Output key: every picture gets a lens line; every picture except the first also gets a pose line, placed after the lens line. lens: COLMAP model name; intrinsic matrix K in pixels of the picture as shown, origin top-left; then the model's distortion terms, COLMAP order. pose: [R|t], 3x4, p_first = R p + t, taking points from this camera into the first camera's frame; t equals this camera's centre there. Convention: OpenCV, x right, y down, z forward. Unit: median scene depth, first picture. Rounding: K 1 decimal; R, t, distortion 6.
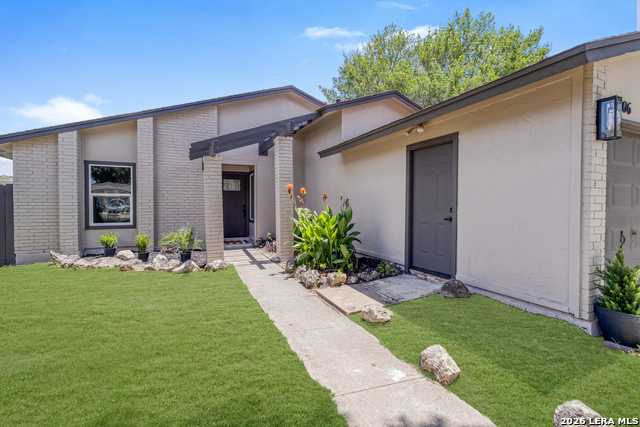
lens RADIAL K [[298.4, 0, 319.9], [0, 298.4, 211.9], [0, 0, 1]] dist [0.009772, 0.001062]
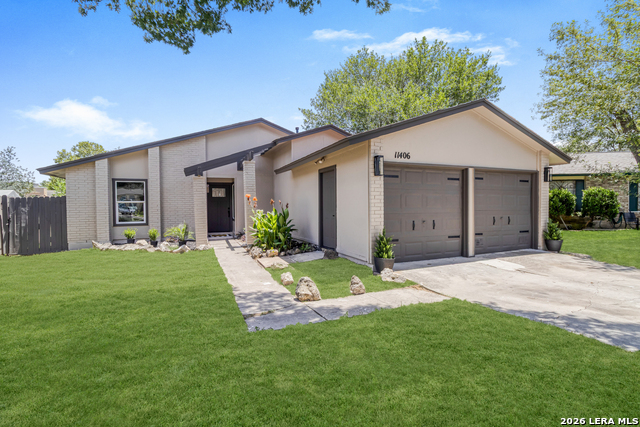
lens RADIAL K [[298.4, 0, 321.2], [0, 298.4, 211.2], [0, 0, 1]] dist [0.009772, 0.001062]
pose [[0.999796, -0.012545, -0.015845, 0.247044], [0.012530, 0.999921, -0.001098, 0.000190], [0.015858, 0.000899, 0.999874, -0.438375]]
